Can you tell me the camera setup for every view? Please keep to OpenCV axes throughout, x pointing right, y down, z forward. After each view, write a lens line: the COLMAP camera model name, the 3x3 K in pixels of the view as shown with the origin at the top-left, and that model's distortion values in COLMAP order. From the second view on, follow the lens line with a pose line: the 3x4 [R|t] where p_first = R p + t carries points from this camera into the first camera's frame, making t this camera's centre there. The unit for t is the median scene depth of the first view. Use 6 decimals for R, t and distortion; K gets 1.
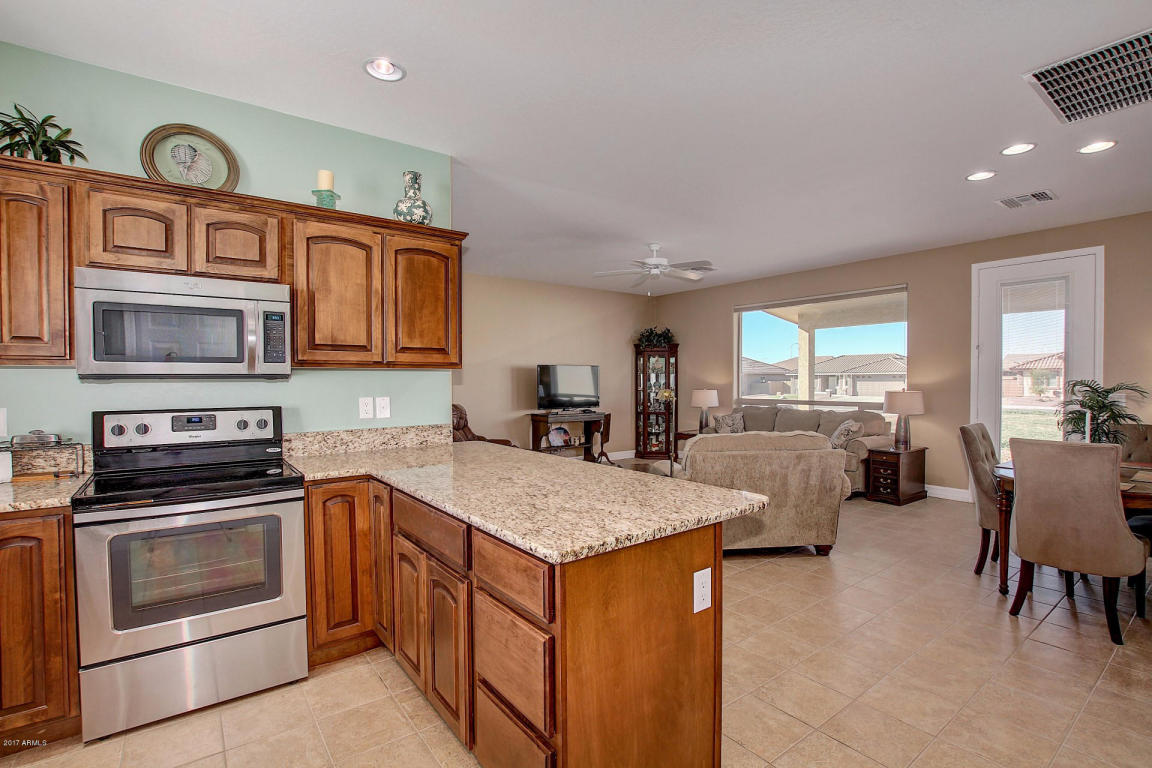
lens RADIAL K [[534.5, 0, 577.1], [0, 534.5, 388.1], [0, 0, 1]] dist [-0.033364, 0.004423]
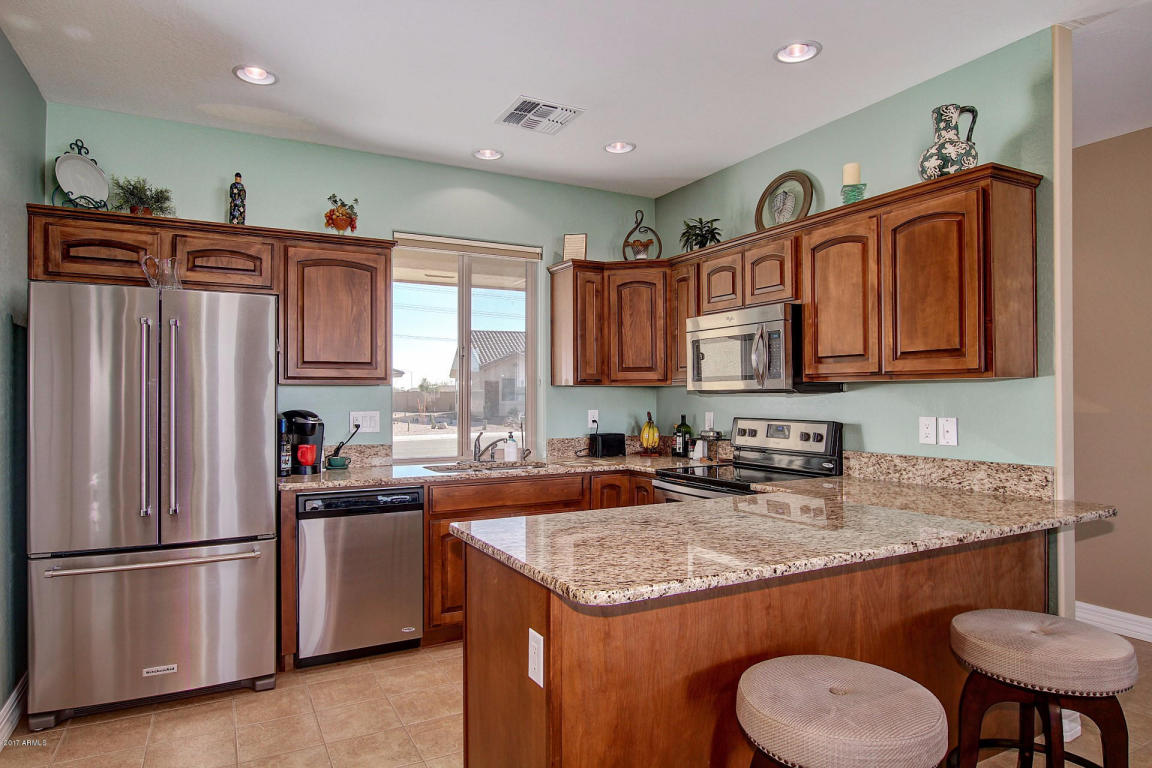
lens RADIAL K [[680.1, 0, 579.8], [0, 680.1, 390.3], [0, 0, 1]] dist [-0.019494, 0.000987]
pose [[-0.145748, -0.003623, -0.989315, 0.371018], [-0.013986, 0.999901, -0.001602, -0.007145], [0.989223, 0.013604, -0.145785, 0.359121]]
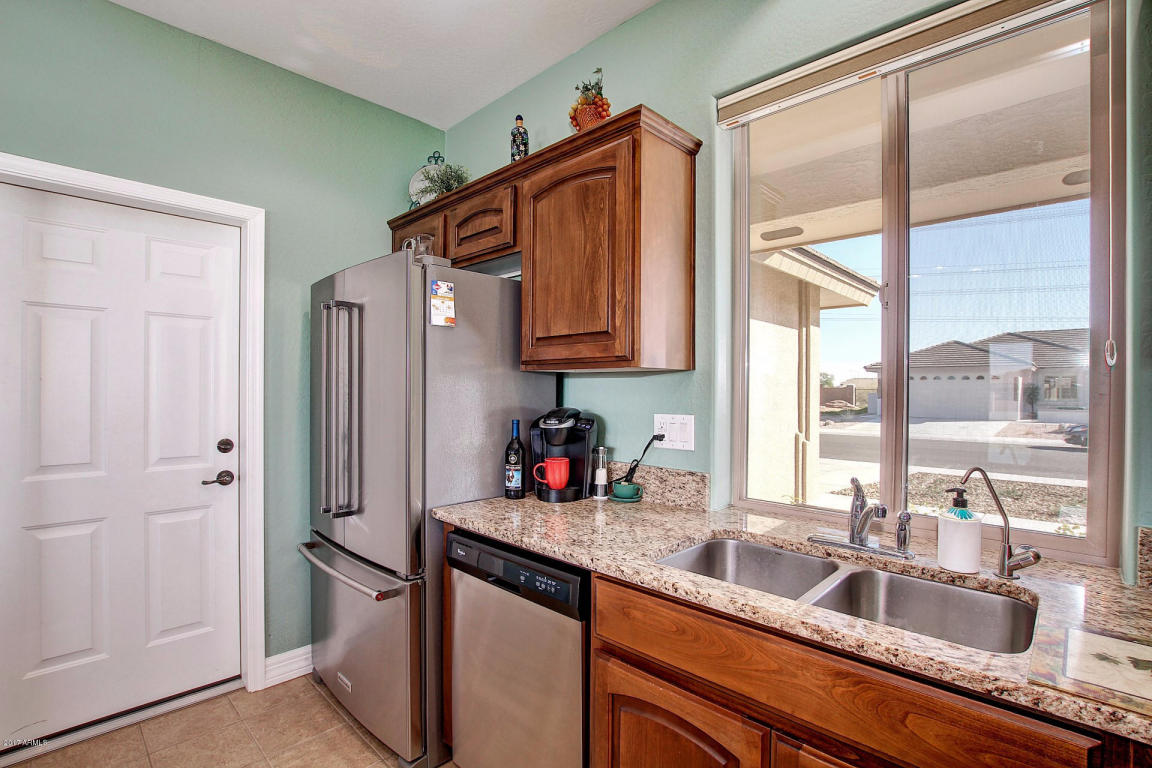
lens RADIAL K [[534.5, 0, 584.3], [0, 534.5, 388.2], [0, 0, 1]] dist [-0.033364, 0.004423]
pose [[-0.985435, -0.001443, -0.170045, -0.196923], [-0.003672, 0.999911, 0.012796, -0.003432], [0.170012, 0.013234, -0.985353, 0.358426]]
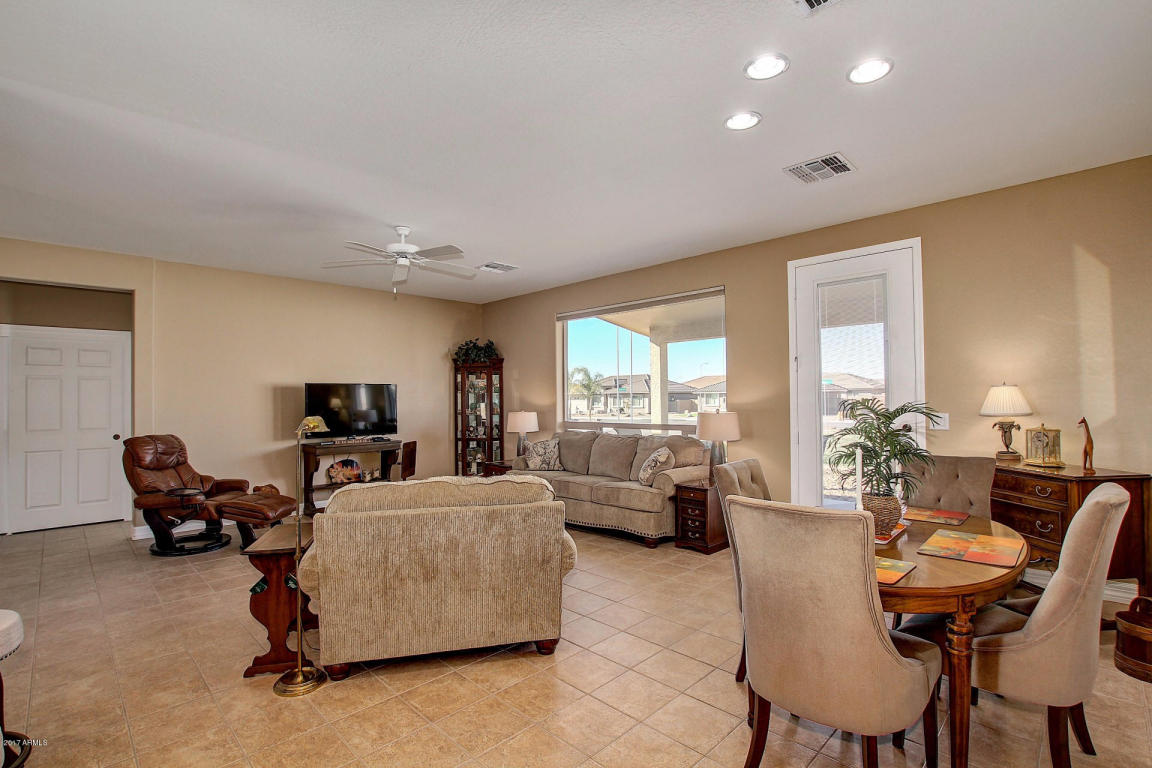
lens RADIAL K [[534.5, 0, 577.1], [0, 534.5, 386.0], [0, 0, 1]] dist [-0.033364, 0.004423]
pose [[0.989394, -0.003660, 0.145209, 0.293352], [0.009493, 0.999175, -0.039494, -0.004911], [-0.144945, 0.040454, 0.988612, 0.211713]]
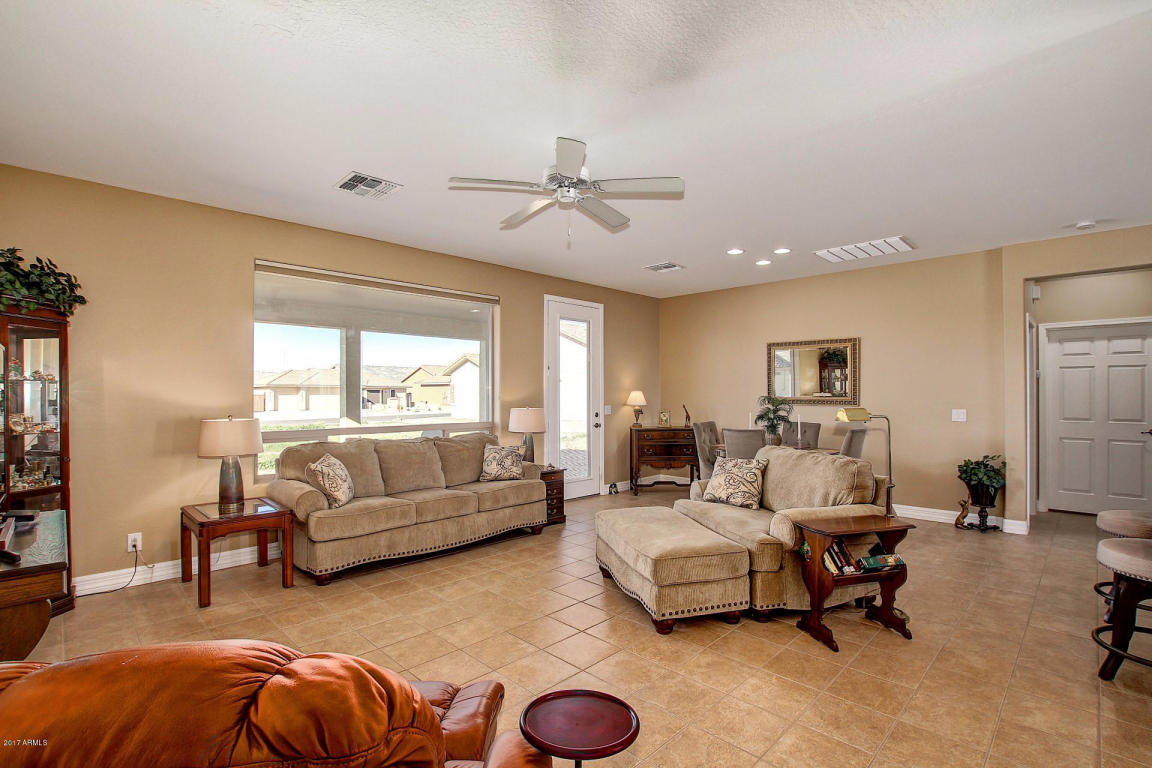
lens RADIAL K [[534.5, 0, 578.2], [0, 534.5, 386.6], [0, 0, 1]] dist [-0.033364, 0.004423]
pose [[-0.150650, 0.018378, 0.988416, -0.394006], [0.020321, 0.999674, -0.015490, -0.018914], [-0.988378, 0.017752, -0.150974, 1.112412]]
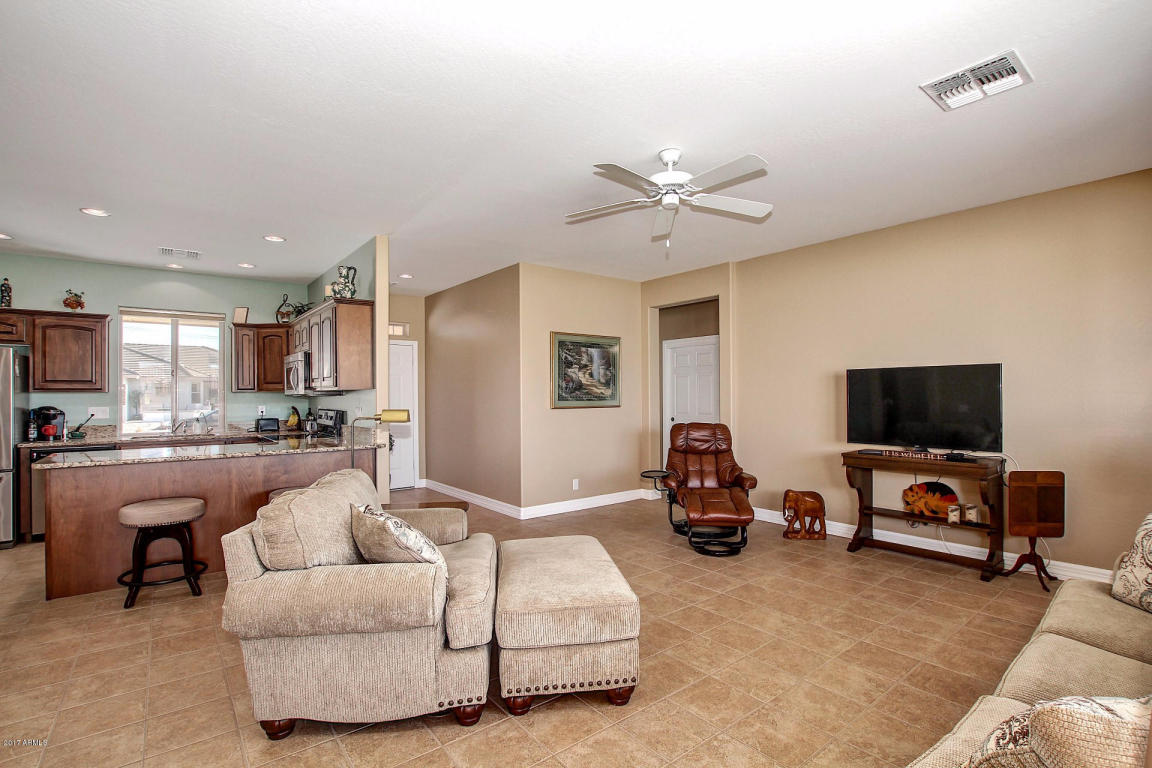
lens RADIAL K [[534.5, 0, 580.4], [0, 534.5, 391.6], [0, 0, 1]] dist [-0.033364, 0.004423]
pose [[0.031736, -0.003149, -0.999491, 0.721100], [-0.010435, 0.999939, -0.003482, -0.018154], [0.999442, 0.010540, 0.031702, 0.923747]]
